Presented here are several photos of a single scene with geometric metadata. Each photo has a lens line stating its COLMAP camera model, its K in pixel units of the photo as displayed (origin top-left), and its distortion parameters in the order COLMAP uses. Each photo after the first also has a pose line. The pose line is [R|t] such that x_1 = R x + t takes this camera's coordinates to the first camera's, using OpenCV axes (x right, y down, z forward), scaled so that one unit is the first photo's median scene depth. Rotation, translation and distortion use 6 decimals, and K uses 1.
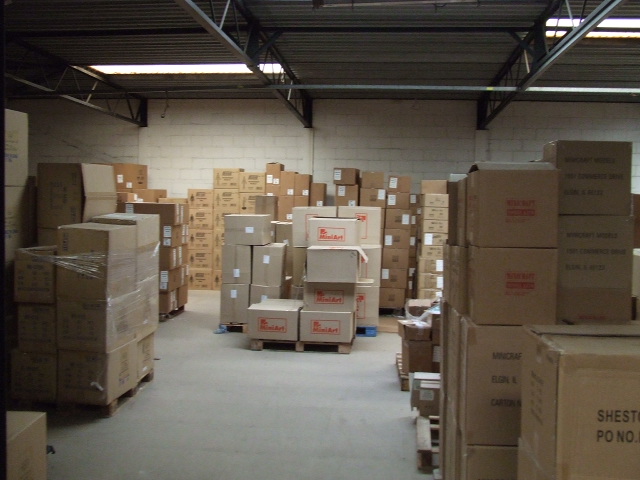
lens RADIAL K [[707.3, 0, 319.7], [0, 707.3, 240.6], [0, 0, 1]] dist [-0.020022, 0.000000]
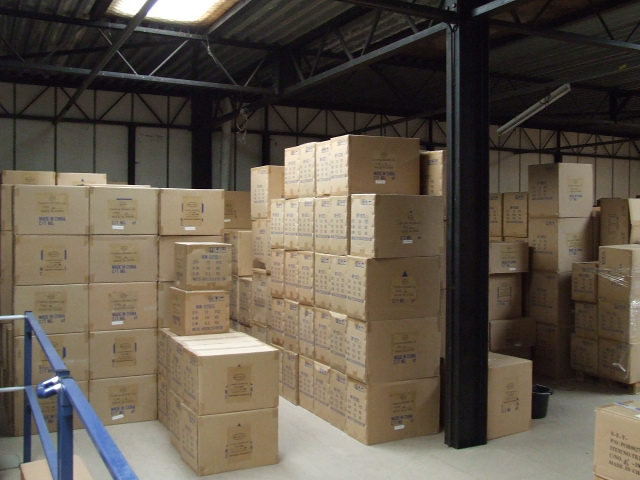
lens RADIAL K [[707.3, 0, 319.8], [0, 707.3, 238.4], [0, 0, 1]] dist [-0.020022, 0.000000]
pose [[0.535139, -0.004617, -0.844751, 0.491532], [-0.032074, 0.999153, -0.025779, 0.016852], [0.844155, 0.040890, 0.534538, -0.187512]]
